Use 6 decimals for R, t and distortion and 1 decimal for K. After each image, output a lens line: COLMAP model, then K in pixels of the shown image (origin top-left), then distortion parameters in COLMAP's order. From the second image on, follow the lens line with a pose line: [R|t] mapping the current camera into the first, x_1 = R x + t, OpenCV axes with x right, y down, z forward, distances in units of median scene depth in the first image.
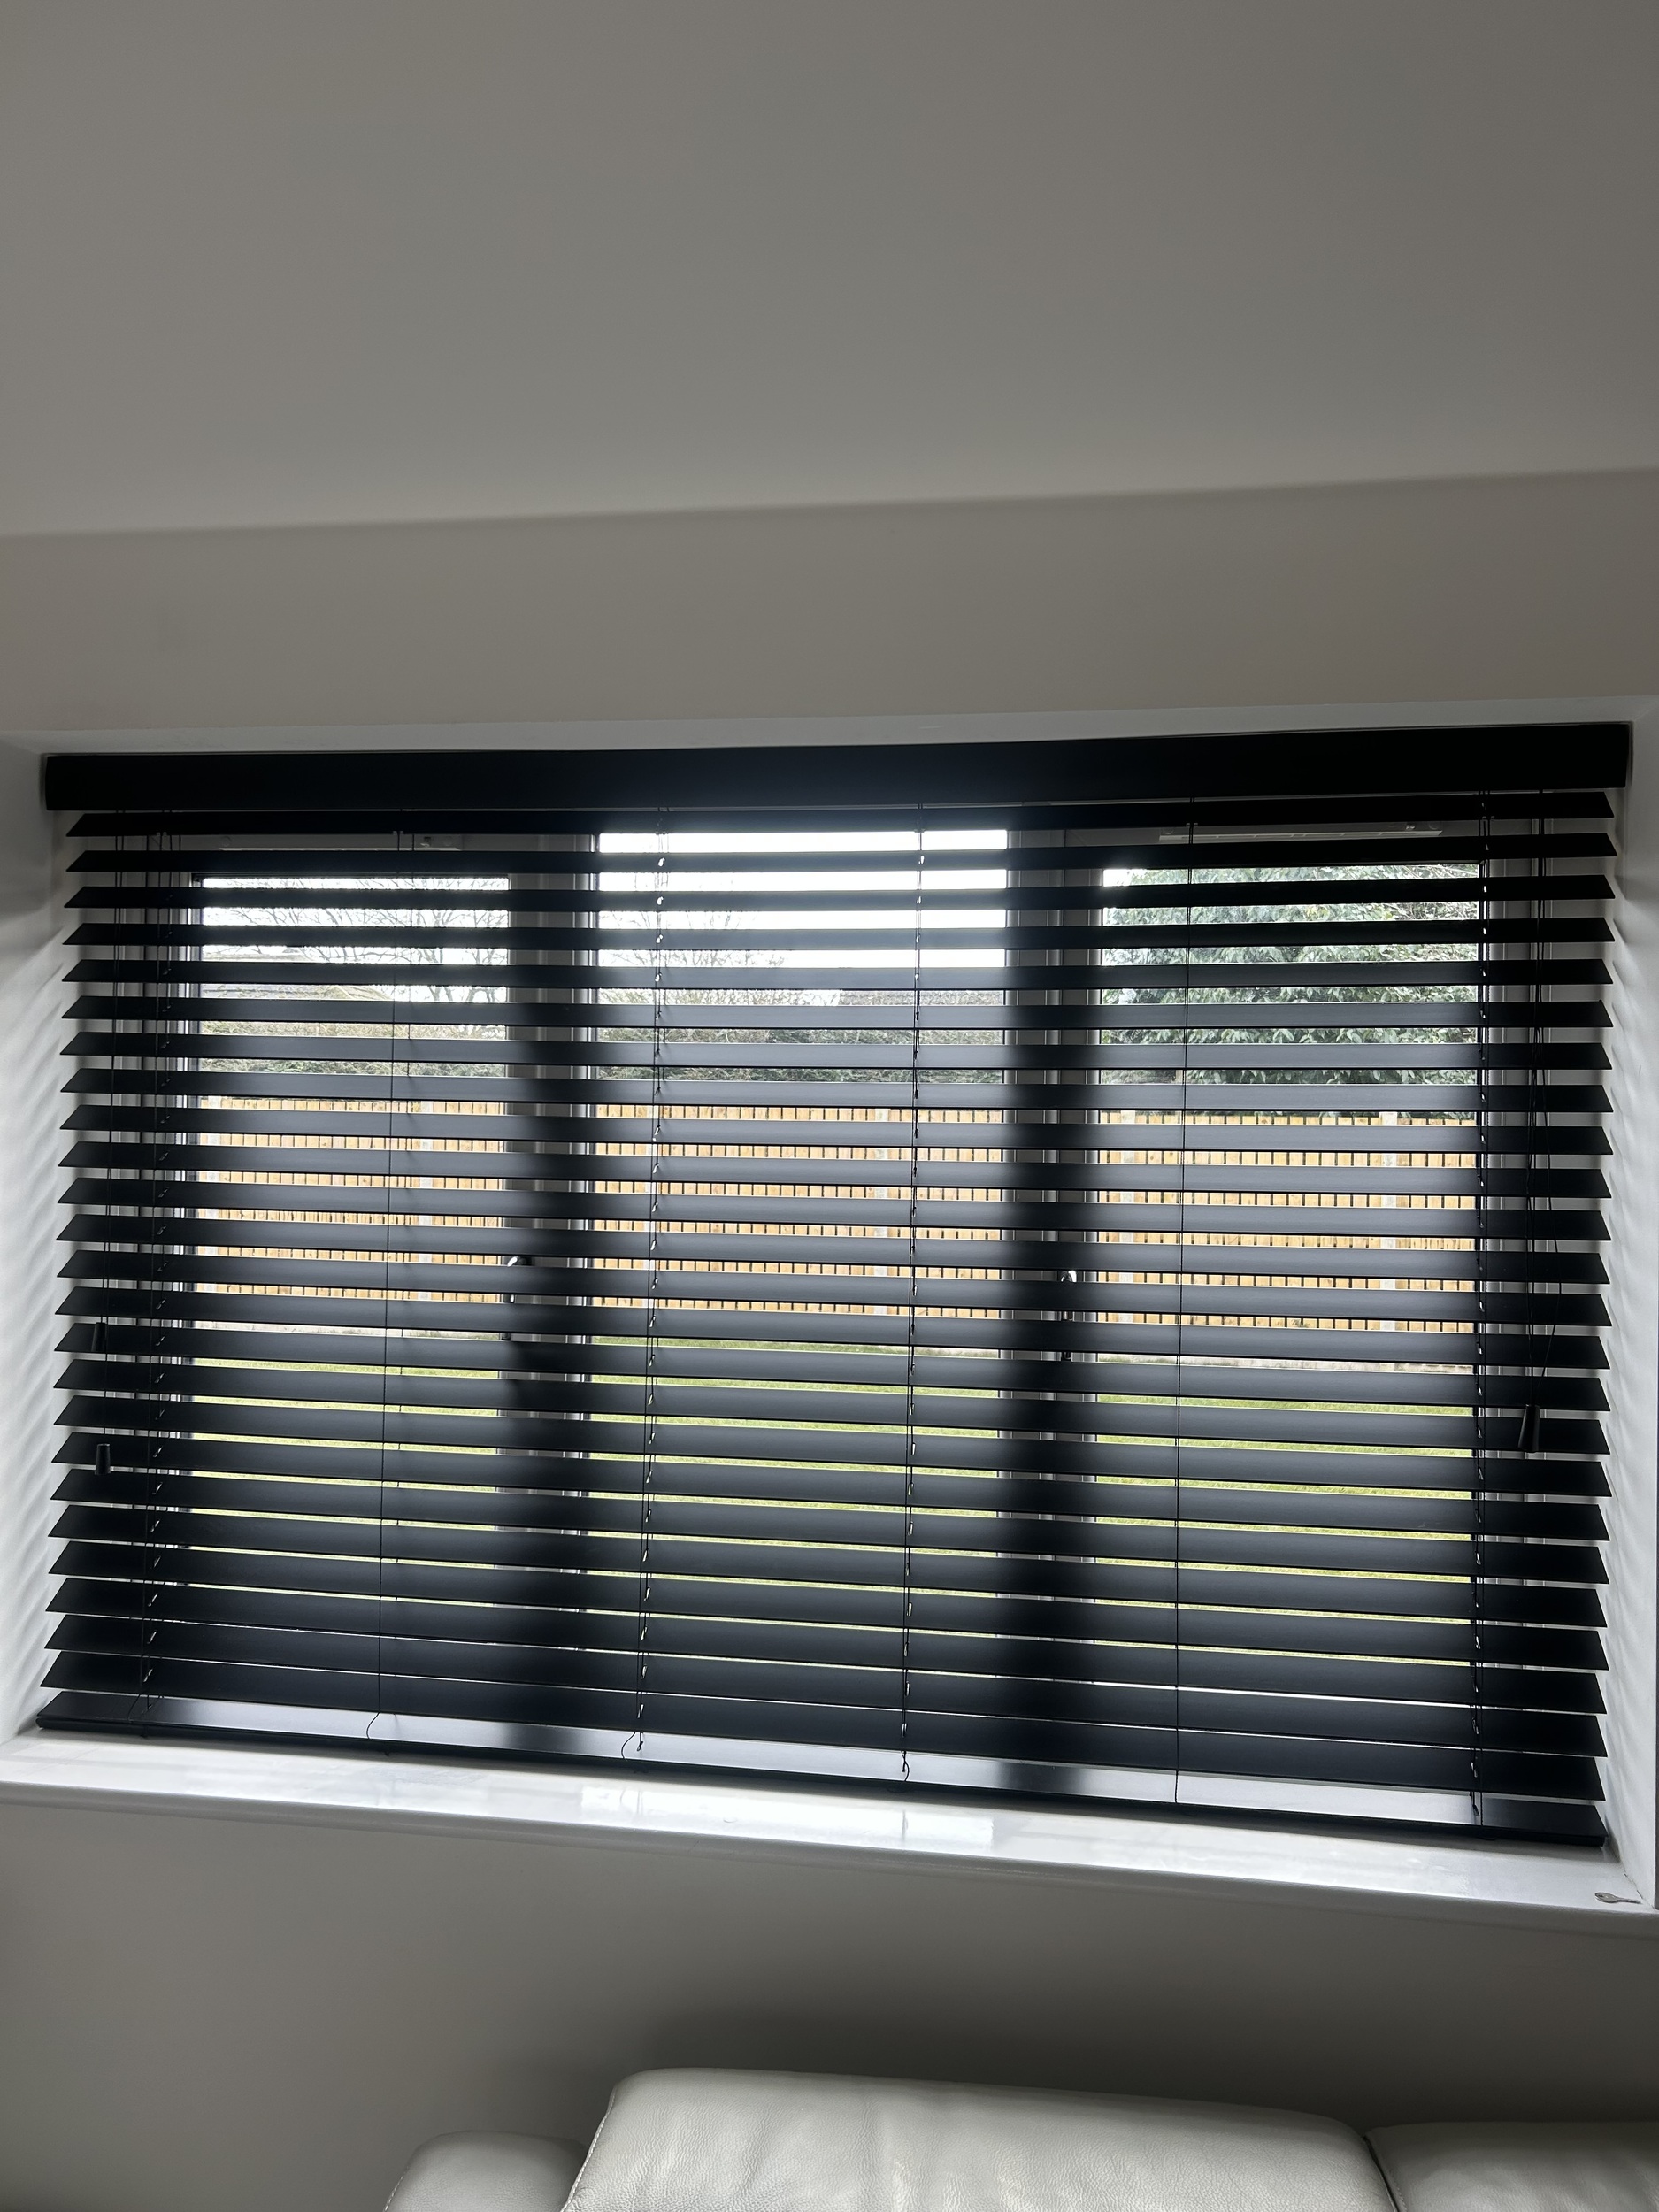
lens RADIAL K [[1714.0, 0, 837.5], [0, 1714.0, 1094.9], [0, 0, 1]] dist [0.076698, -0.051383]
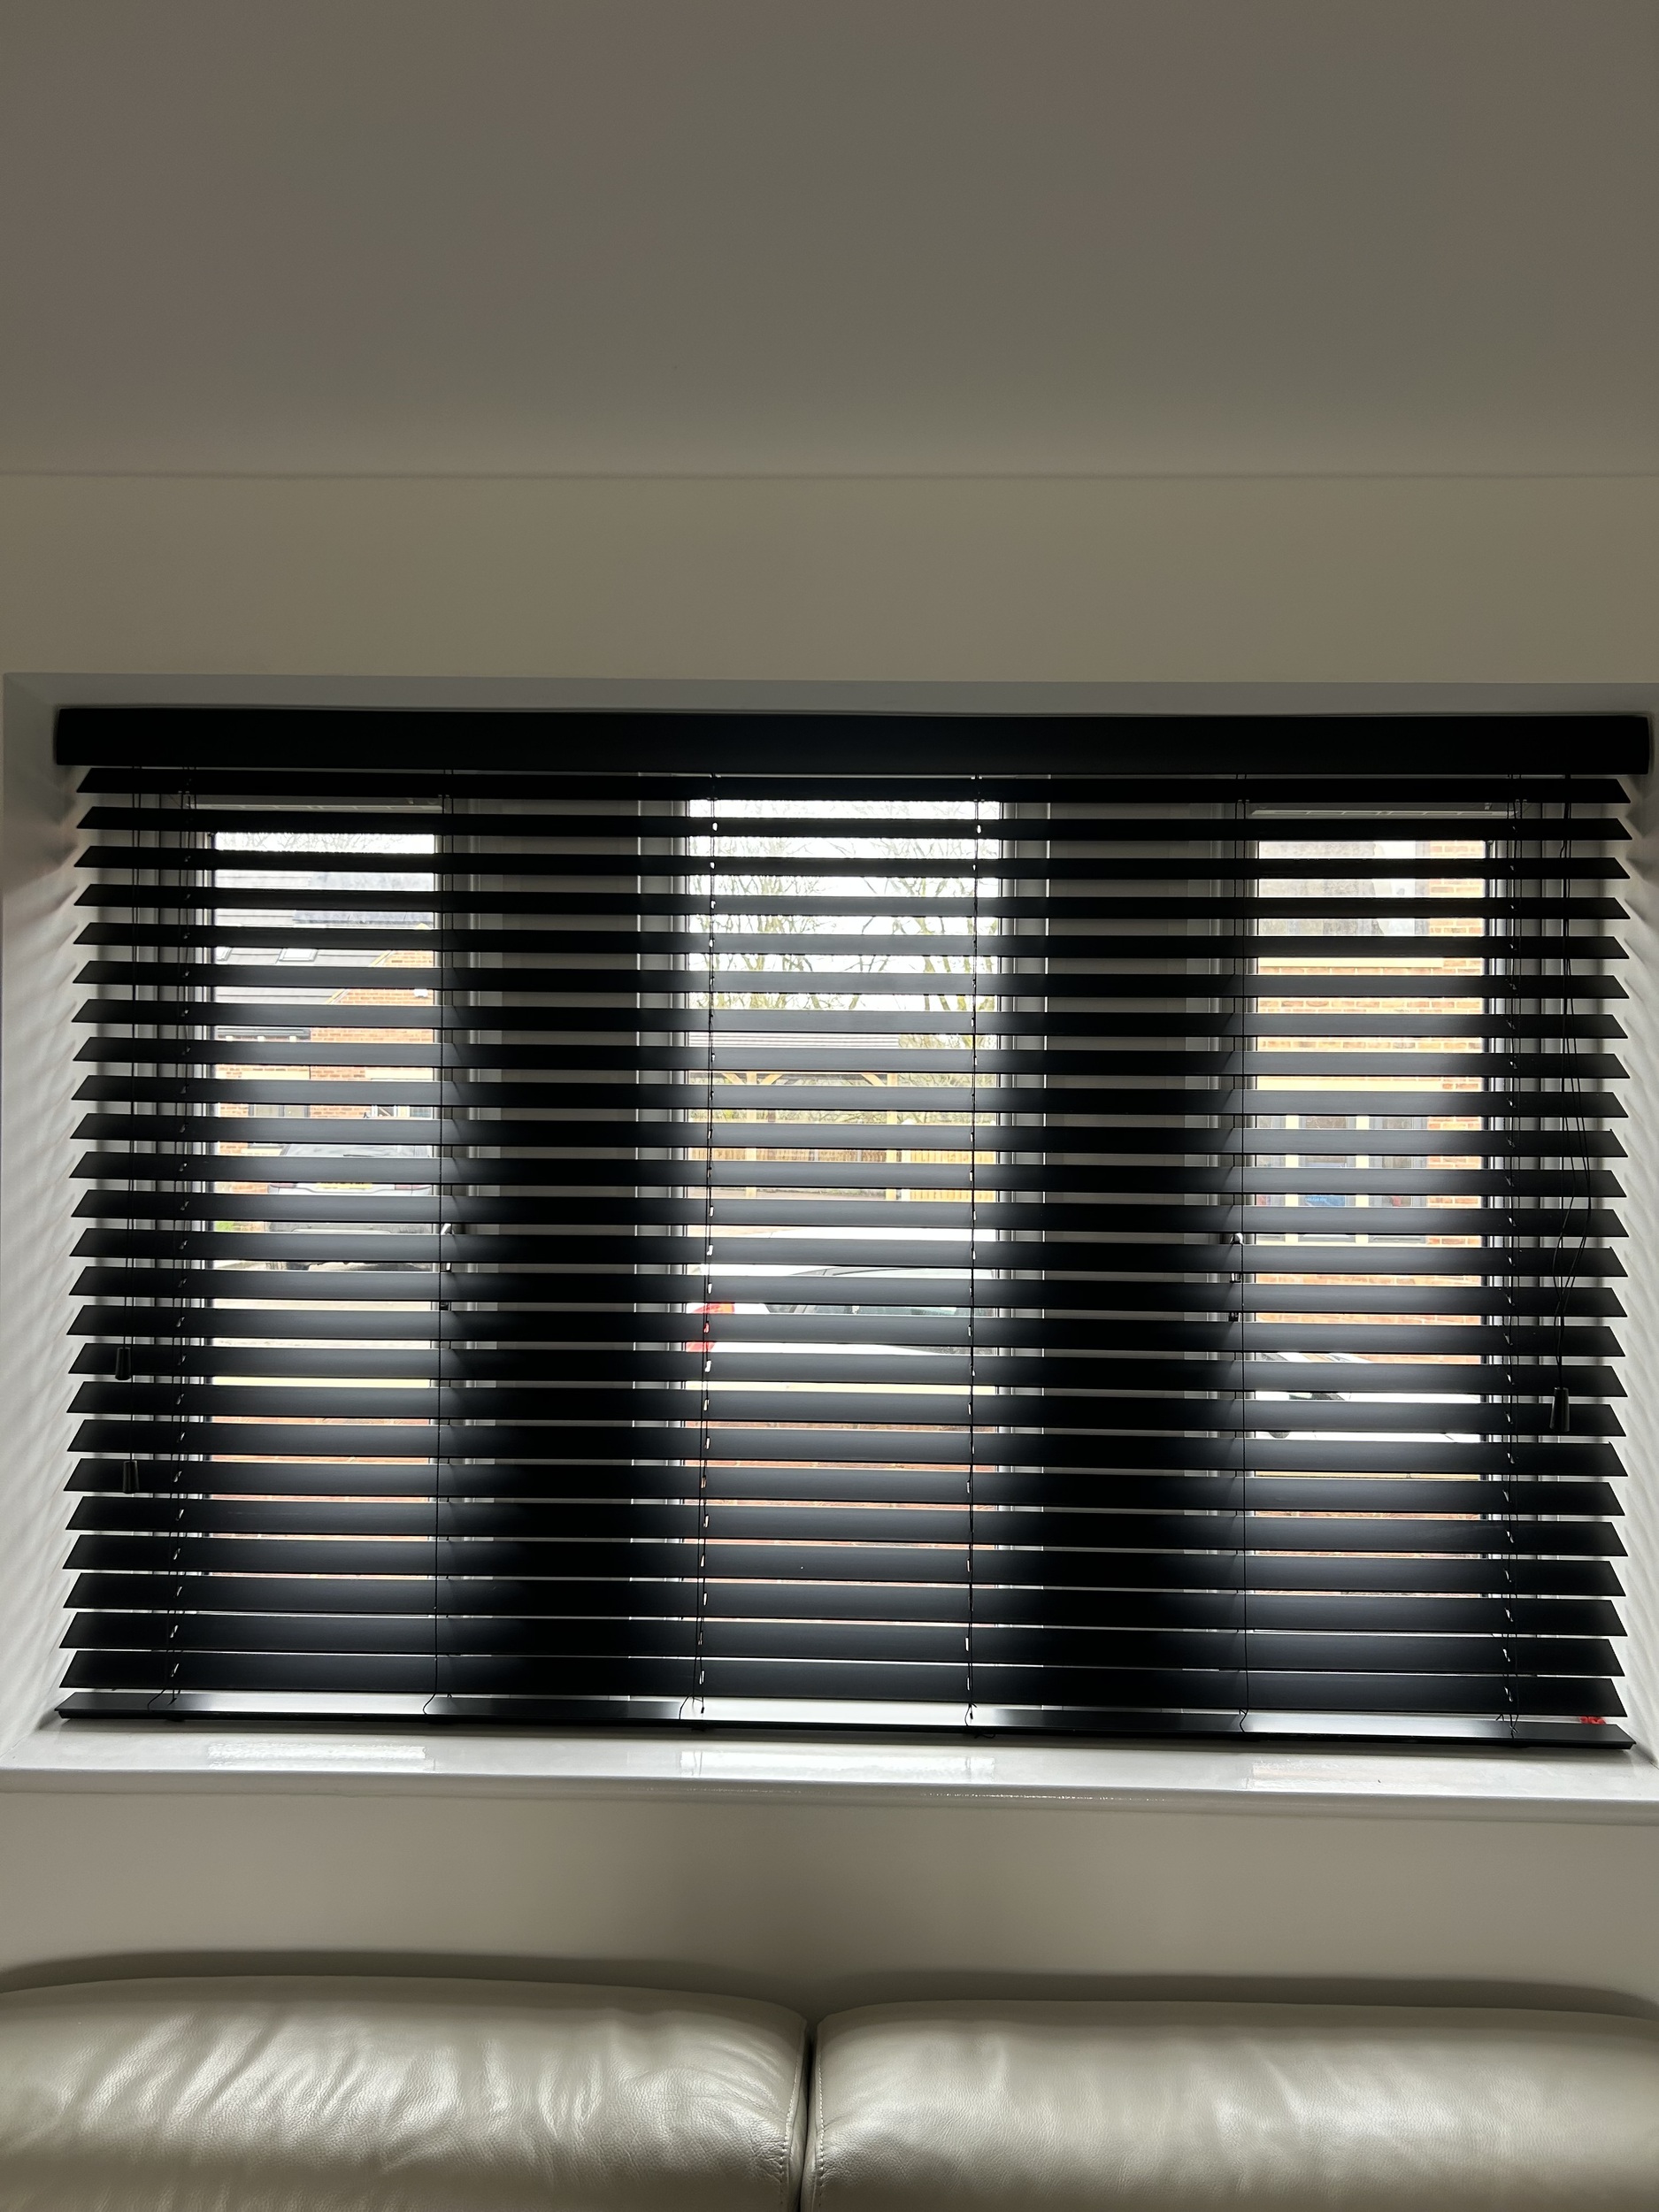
lens RADIAL K [[1714.0, 0, 811.7], [0, 1714.0, 1096.4], [0, 0, 1]] dist [0.076698, -0.051383]
pose [[0.992035, -0.007401, 0.125742, -0.163765], [0.004036, 0.999627, 0.026994, -0.007077], [-0.125895, -0.026271, 0.991696, 0.007268]]
